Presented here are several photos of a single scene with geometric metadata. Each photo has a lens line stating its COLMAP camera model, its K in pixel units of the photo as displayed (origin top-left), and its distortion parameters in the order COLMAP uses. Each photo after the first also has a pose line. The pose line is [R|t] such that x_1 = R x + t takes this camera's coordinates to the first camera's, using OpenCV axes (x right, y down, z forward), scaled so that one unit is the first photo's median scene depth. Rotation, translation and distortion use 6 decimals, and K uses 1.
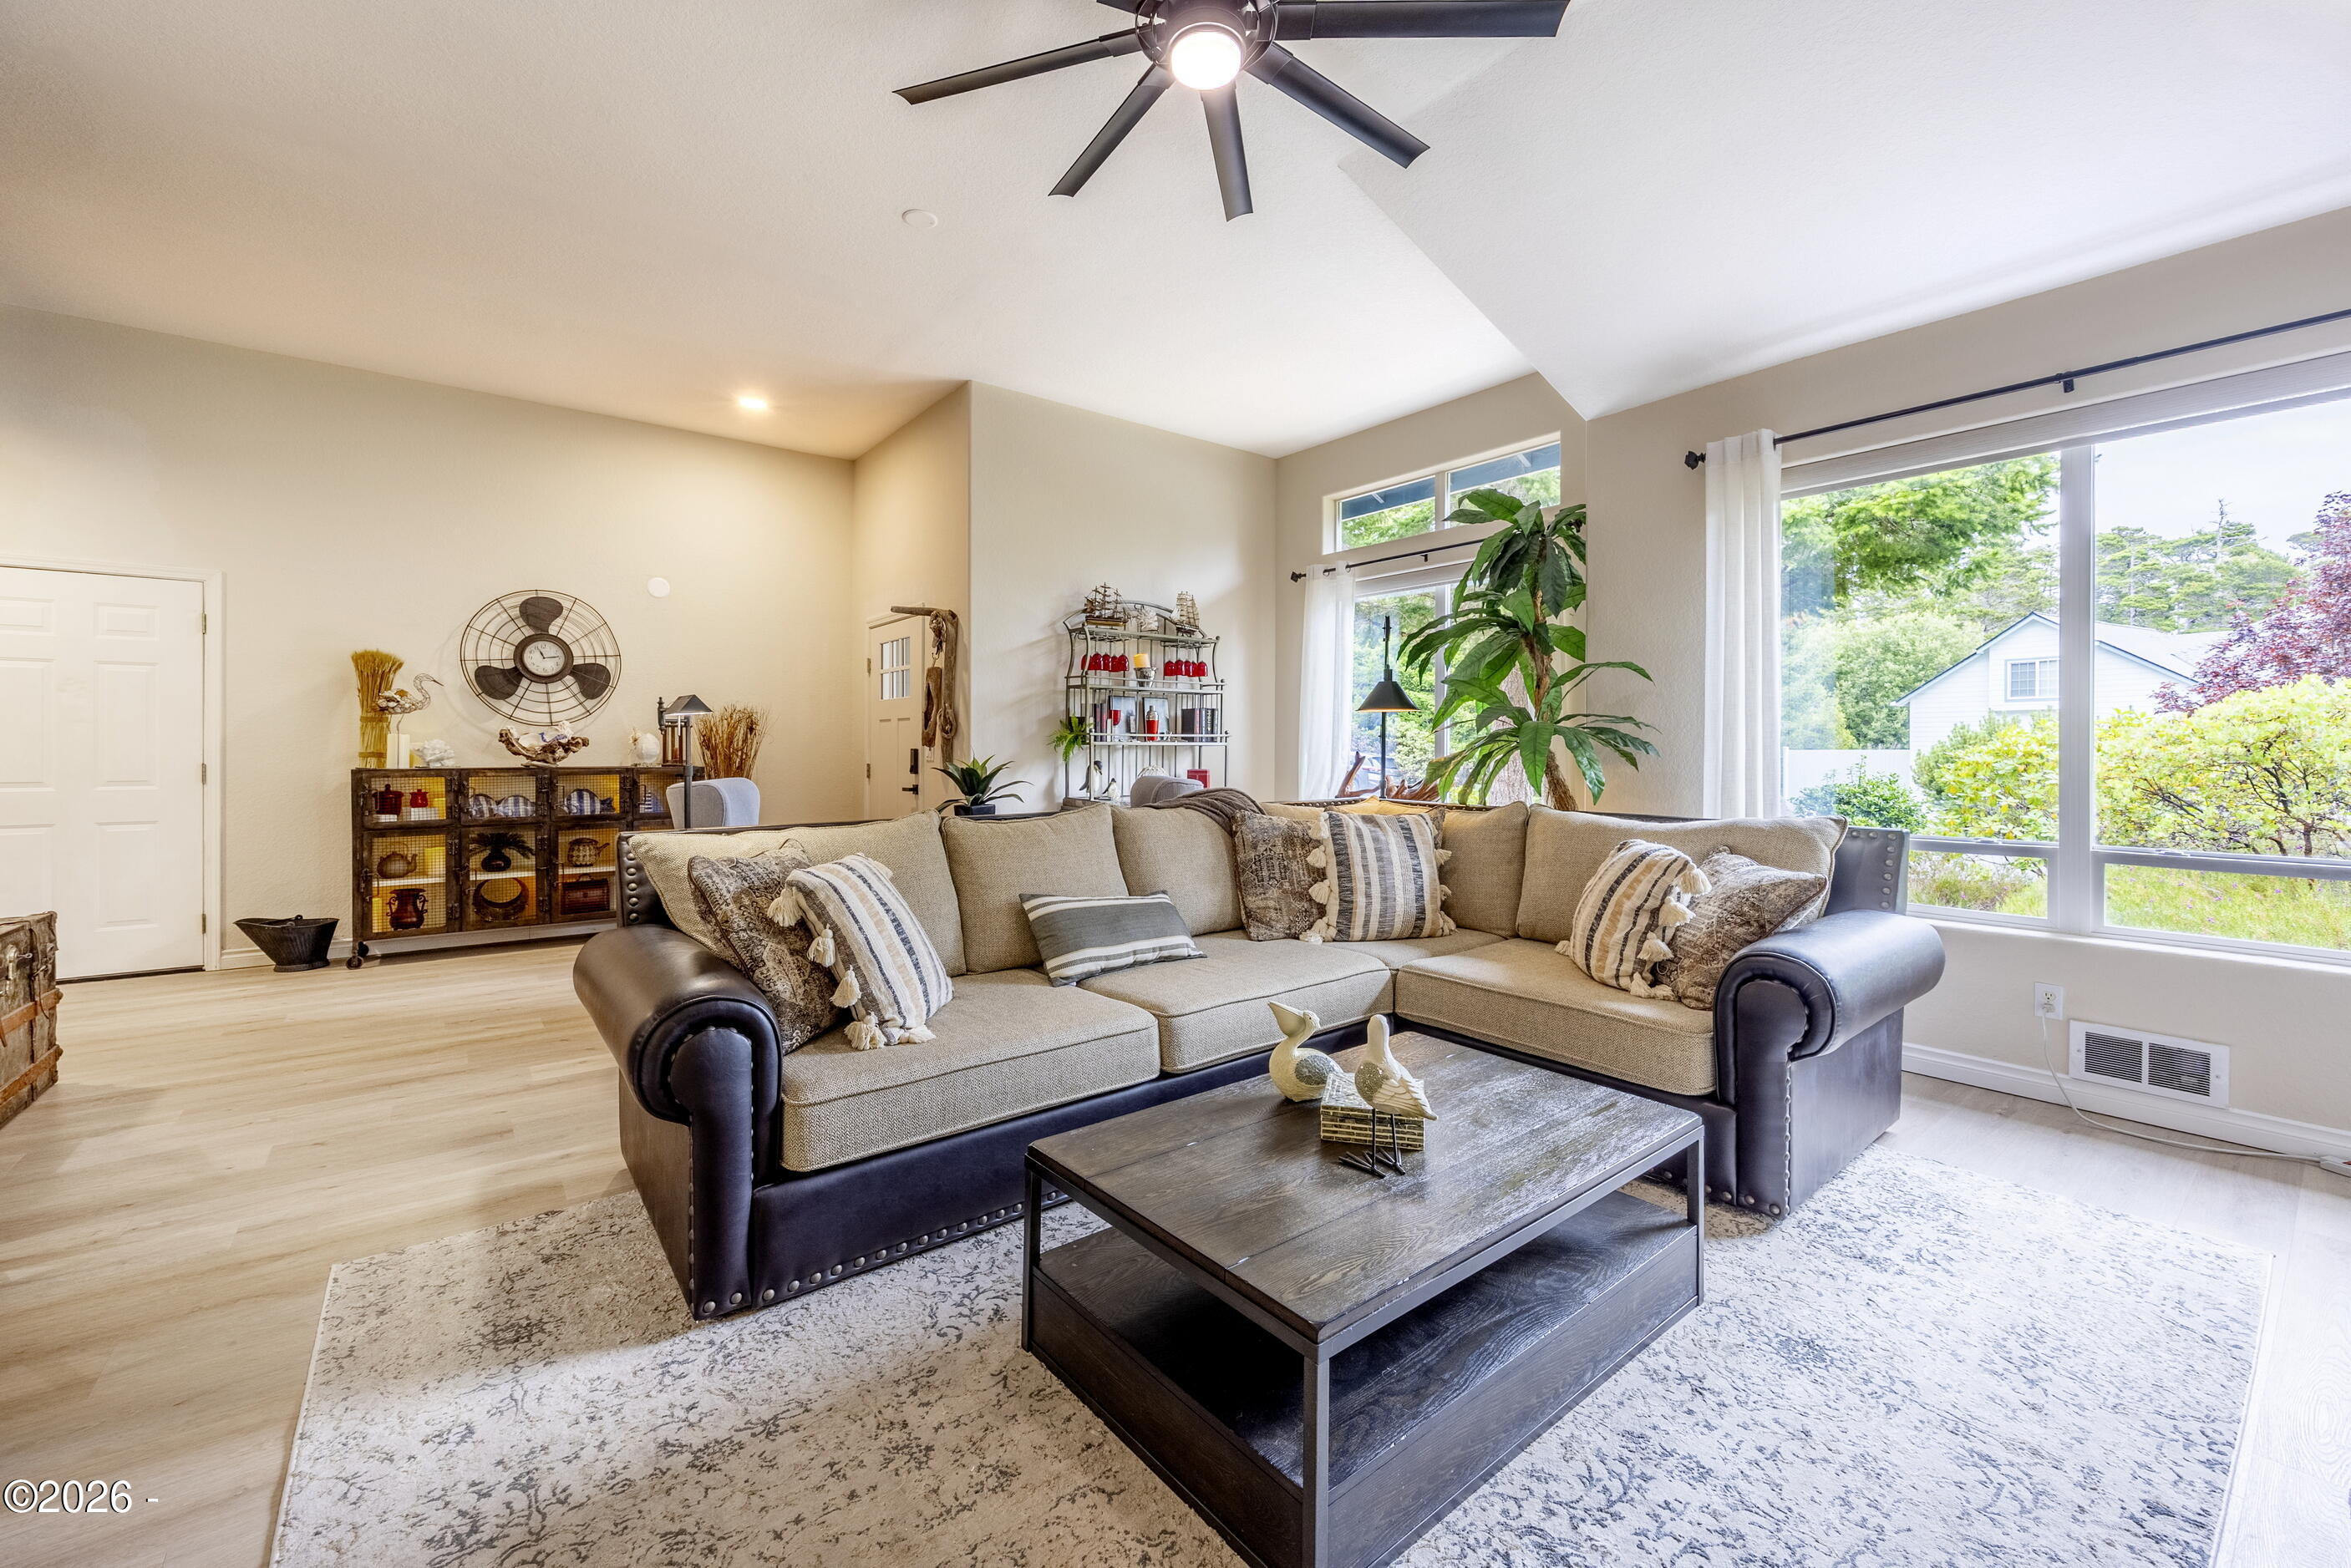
lens RADIAL K [[947.7, 0, 1165.6], [0, 947.7, 749.7], [0, 0, 1]] dist [-0.002227, -0.000123]
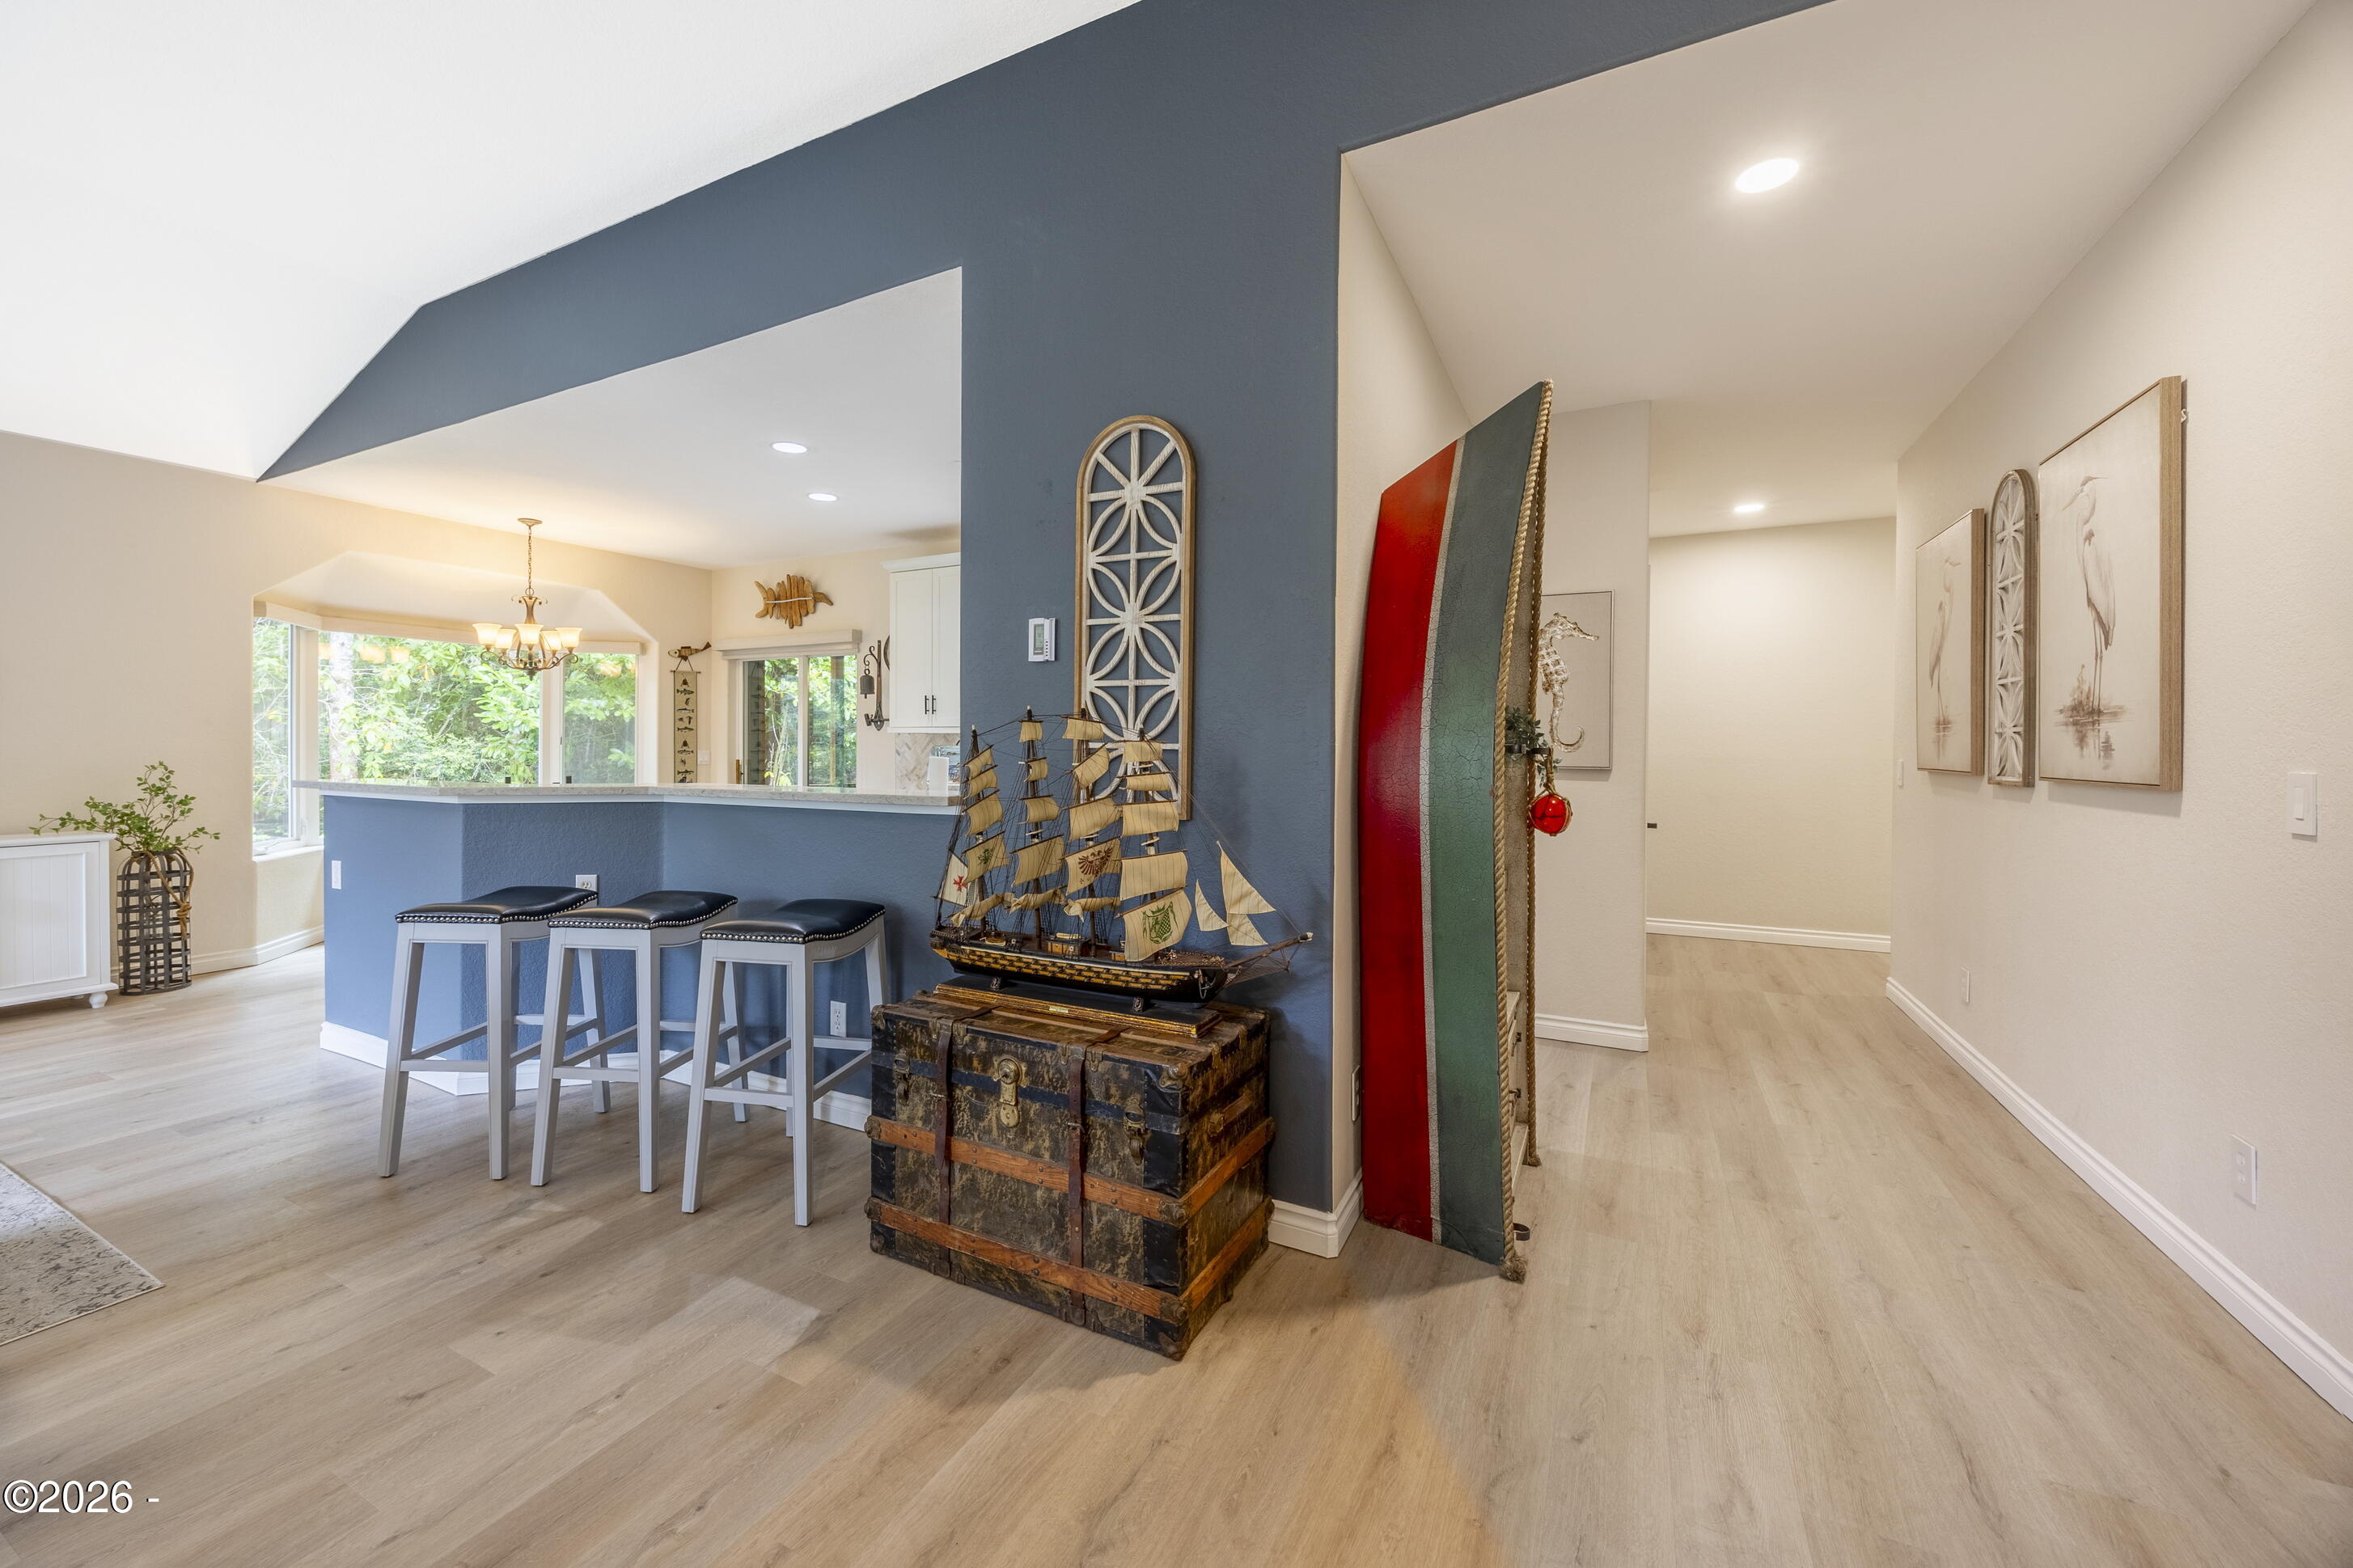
lens RADIAL K [[918.4, 0, 1134.1], [0, 918.4, 758.6], [0, 0, 1]] dist [-0.001950, 0.000279]
pose [[-0.910970, -0.002199, -0.412467, -1.010955], [-0.007074, 0.999922, 0.010291, -0.024775], [0.412412, 0.012293, -0.910914, 1.646767]]
